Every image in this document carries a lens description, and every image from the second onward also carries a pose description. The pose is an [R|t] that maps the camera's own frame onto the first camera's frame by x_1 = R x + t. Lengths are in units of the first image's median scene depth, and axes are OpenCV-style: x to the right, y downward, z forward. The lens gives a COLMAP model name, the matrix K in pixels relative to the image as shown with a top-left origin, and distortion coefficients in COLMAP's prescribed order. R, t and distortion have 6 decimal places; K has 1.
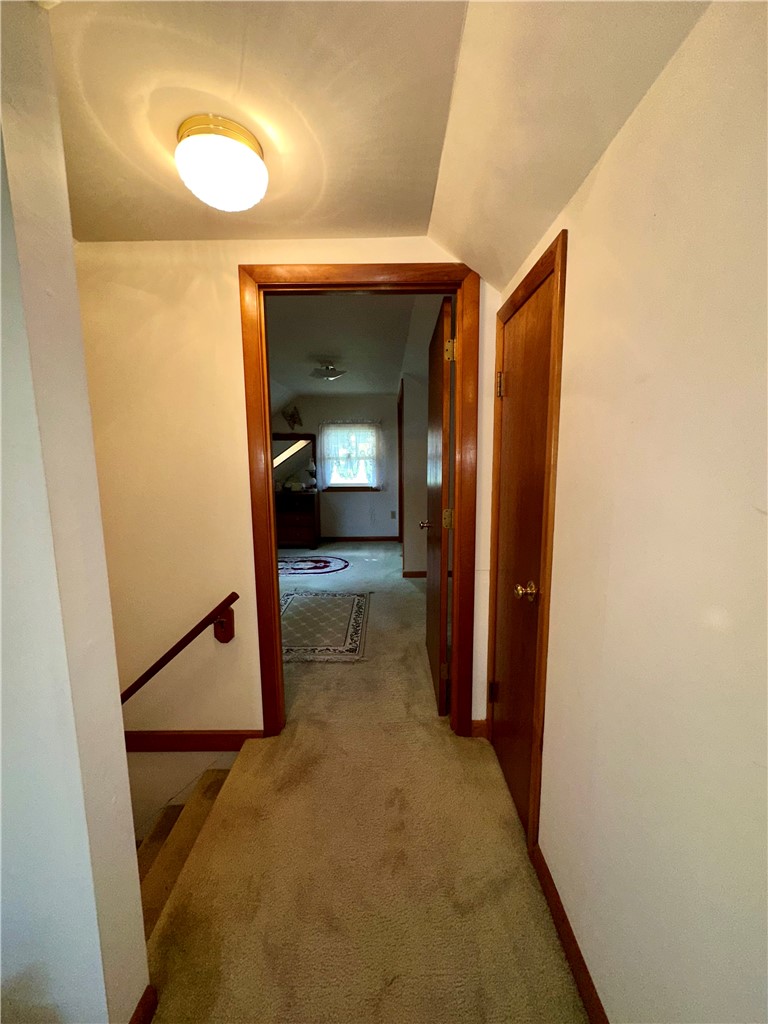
lens RADIAL K [[406.2, 0, 387.1], [0, 406.2, 513.7], [0, 0, 1]] dist [0.000302, 0.000261]
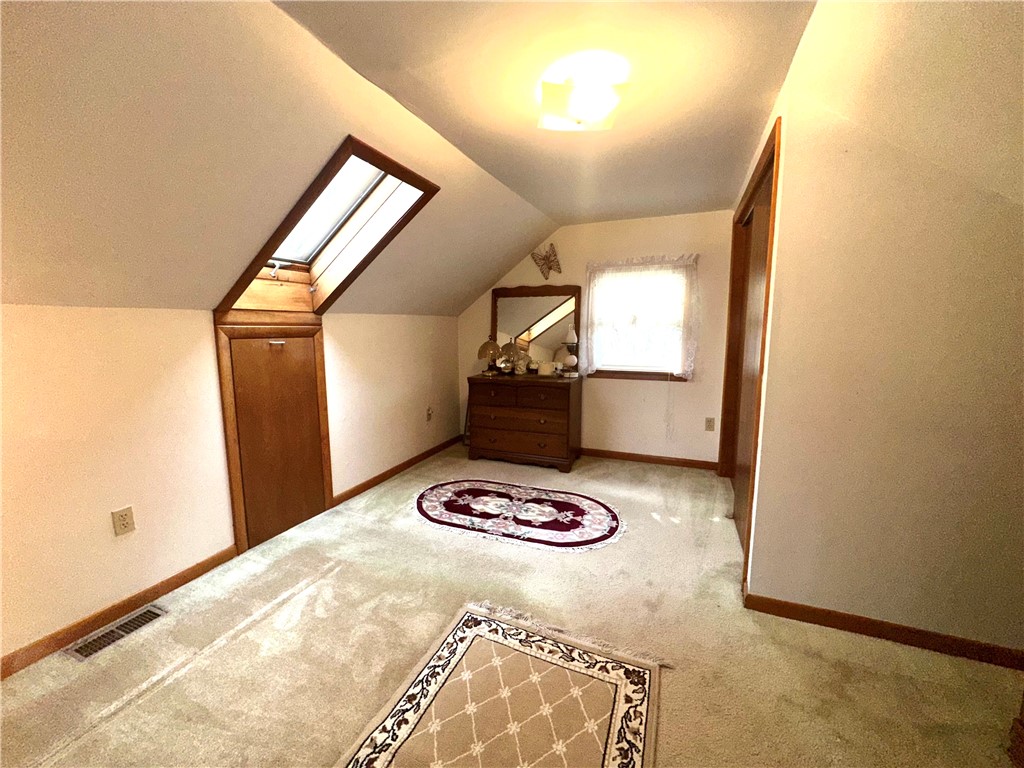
lens RADIAL K [[406.2, 0, 510.0], [0, 406.2, 389.6], [0, 0, 1]] dist [0.000302, 0.000261]
pose [[0.921625, 0.060737, -0.383299, -0.028179], [-0.054790, 0.998148, 0.026425, -0.046952], [0.384194, -0.003353, 0.923246, 0.388240]]
